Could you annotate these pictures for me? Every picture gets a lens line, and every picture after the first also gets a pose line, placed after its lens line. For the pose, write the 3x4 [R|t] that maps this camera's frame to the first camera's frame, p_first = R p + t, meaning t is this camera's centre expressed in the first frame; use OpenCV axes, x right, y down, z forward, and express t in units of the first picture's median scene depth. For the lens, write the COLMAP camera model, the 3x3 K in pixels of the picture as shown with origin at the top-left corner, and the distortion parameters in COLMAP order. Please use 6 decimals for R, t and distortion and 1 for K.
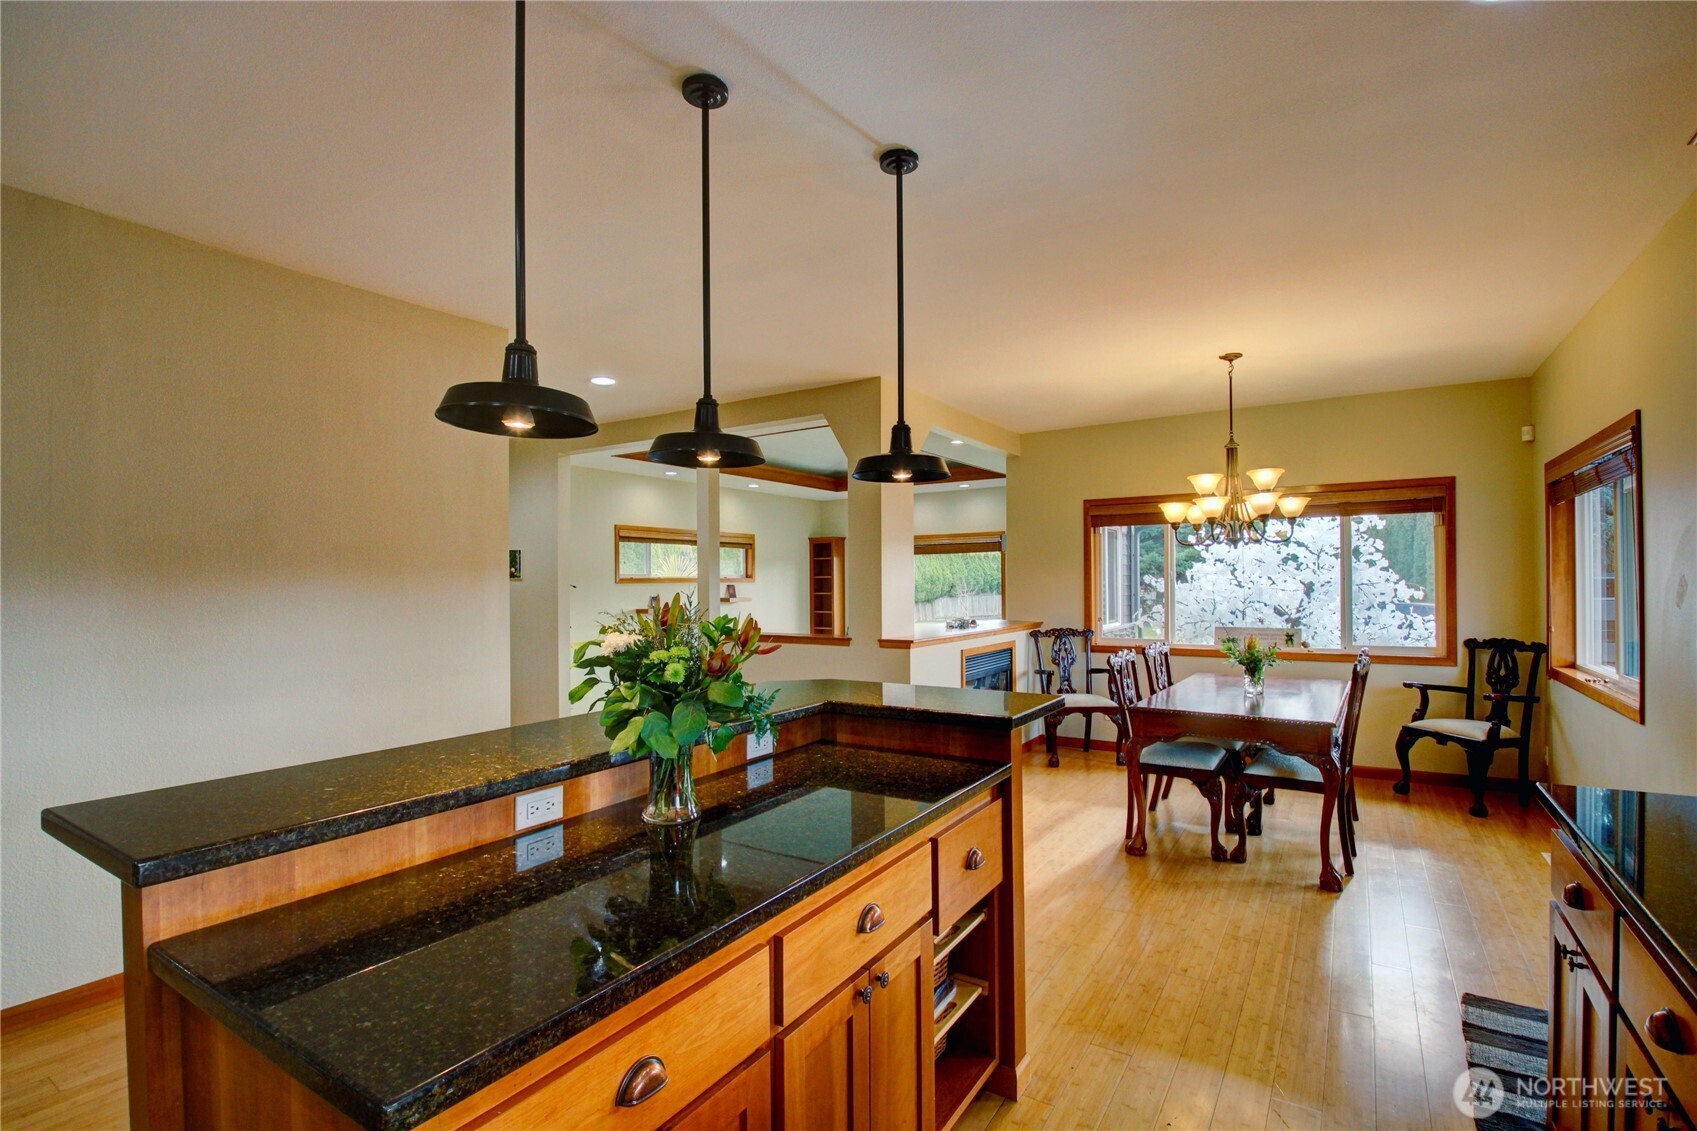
lens RADIAL K [[786.9, 0, 850.8], [0, 786.9, 572.6], [0, 0, 1]] dist [0.006645, -0.013926]
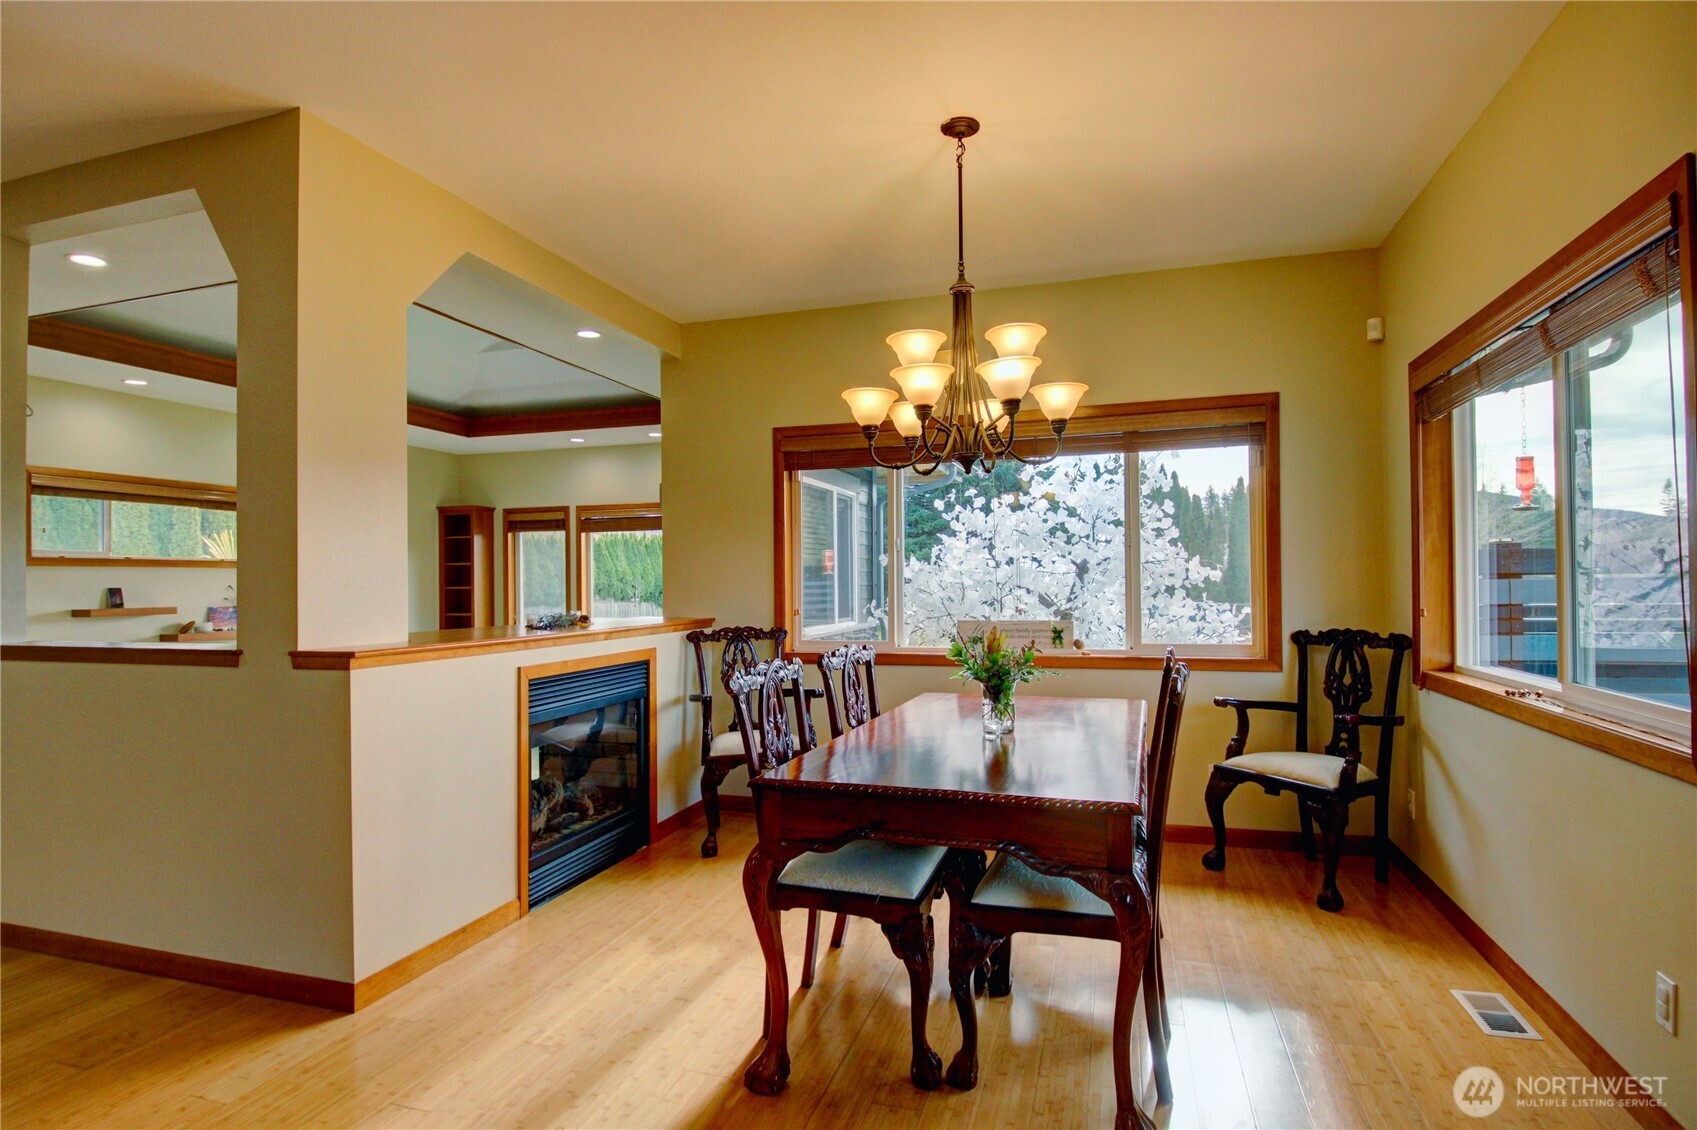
lens RADIAL K [[839.6, 0, 839.2], [0, 839.6, 576.4], [0, 0, 1]] dist [0.009200, -0.006501]
pose [[0.968955, -0.000605, 0.247237, 0.229513], [0.000980, 0.999999, -0.001393, 0.039040], [-0.247236, 0.001592, 0.968954, 0.405099]]
